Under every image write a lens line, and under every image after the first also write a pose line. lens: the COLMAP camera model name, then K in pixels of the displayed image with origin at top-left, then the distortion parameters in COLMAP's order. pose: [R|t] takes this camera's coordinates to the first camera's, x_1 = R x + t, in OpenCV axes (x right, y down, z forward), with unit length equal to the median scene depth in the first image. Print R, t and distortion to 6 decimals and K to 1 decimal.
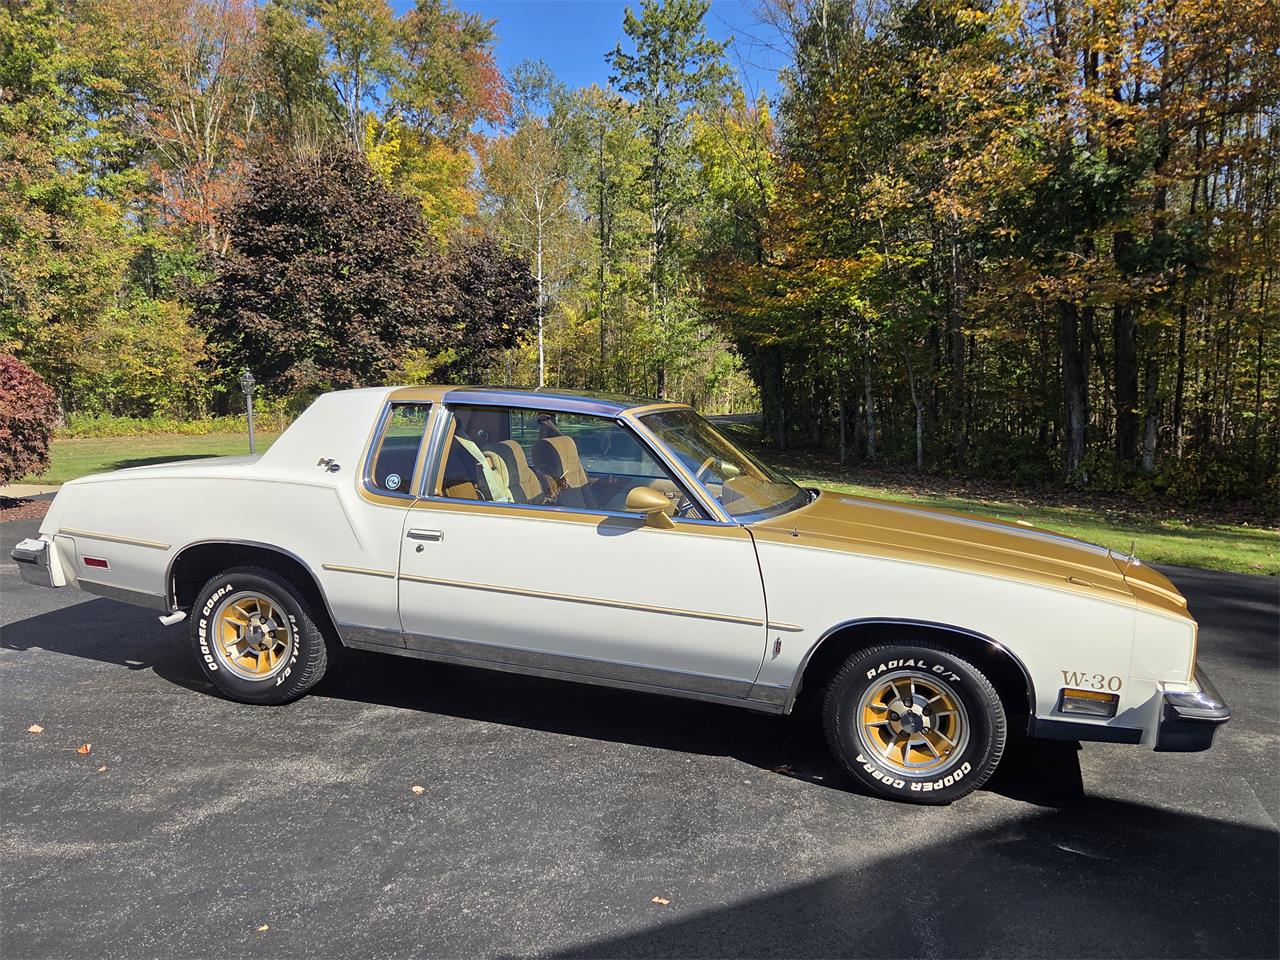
lens RADIAL K [[977.4, 0, 645.0], [0, 977.4, 462.9], [0, 0, 1]] dist [0.058911, -0.047246]
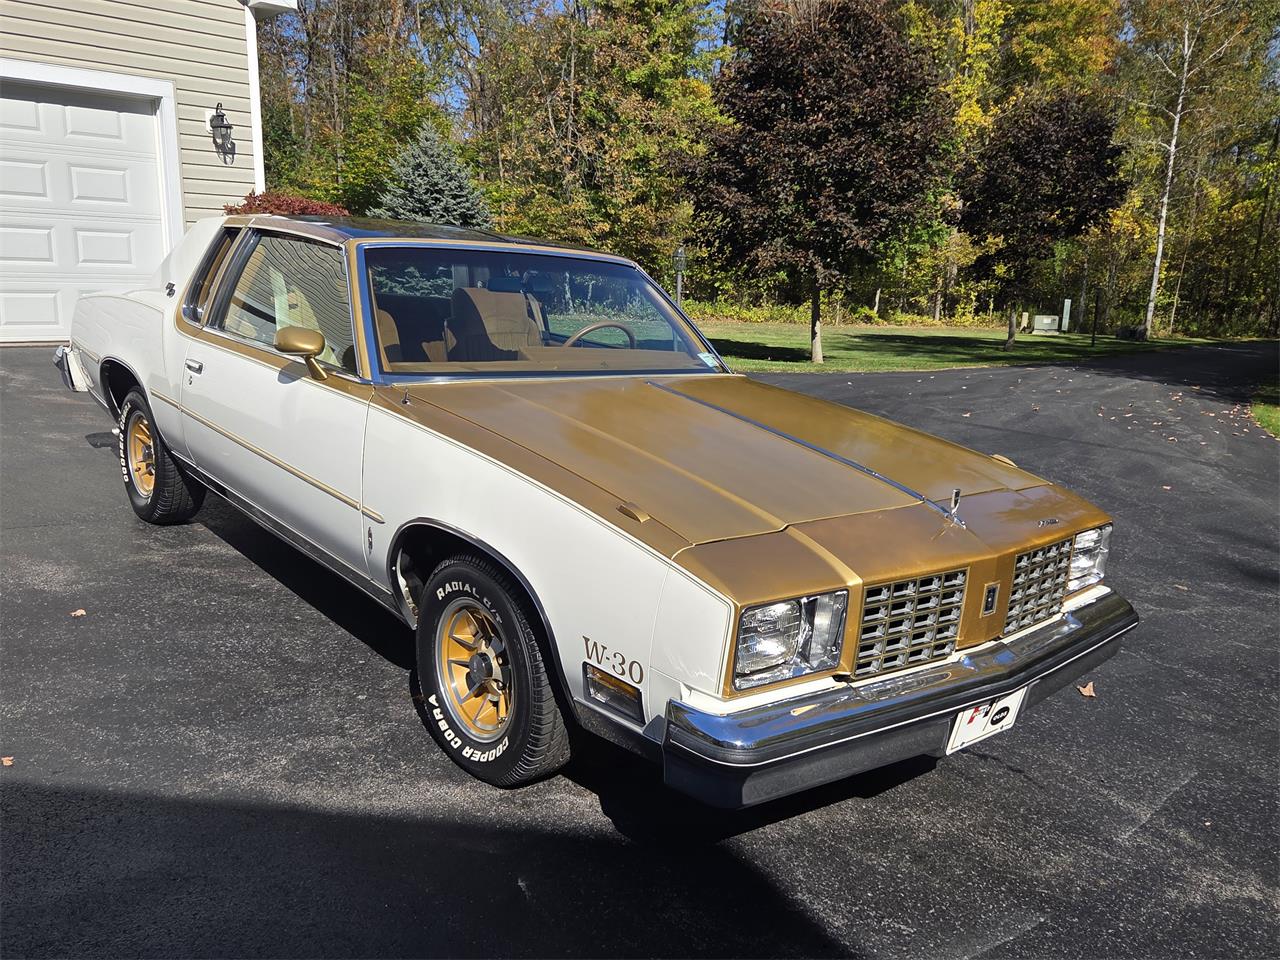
lens RADIAL K [[1078.9, 0, 640.0], [0, 1078.9, 480.0], [0, 0, 1]] dist [0.047579, -0.011909]
pose [[0.826938, 0.145033, -0.543266, 0.134468], [-0.089980, 0.987844, 0.126756, 0.001763], [0.555046, -0.055937, 0.829936, 0.068418]]
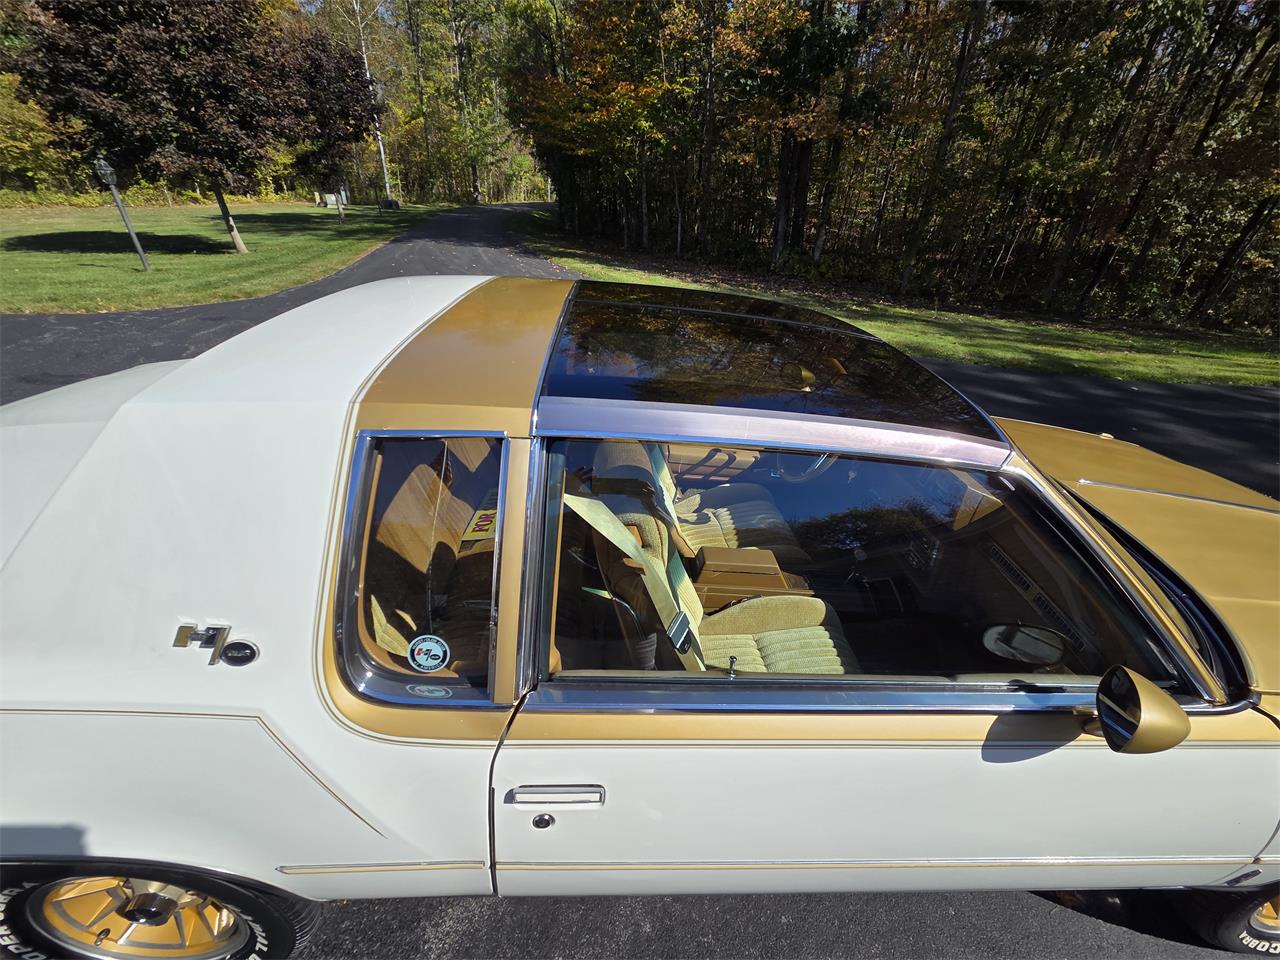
lens RADIAL K [[533.1, 0, 654.7], [0, 533.1, 484.2], [0, 0, 1]] dist [-0.000054, -0.002369]
pose [[0.948948, -0.116031, 0.293315, -0.044417], [-0.020646, 0.905044, 0.424817, -0.025284], [-0.314755, -0.409186, 0.856444, 0.161056]]
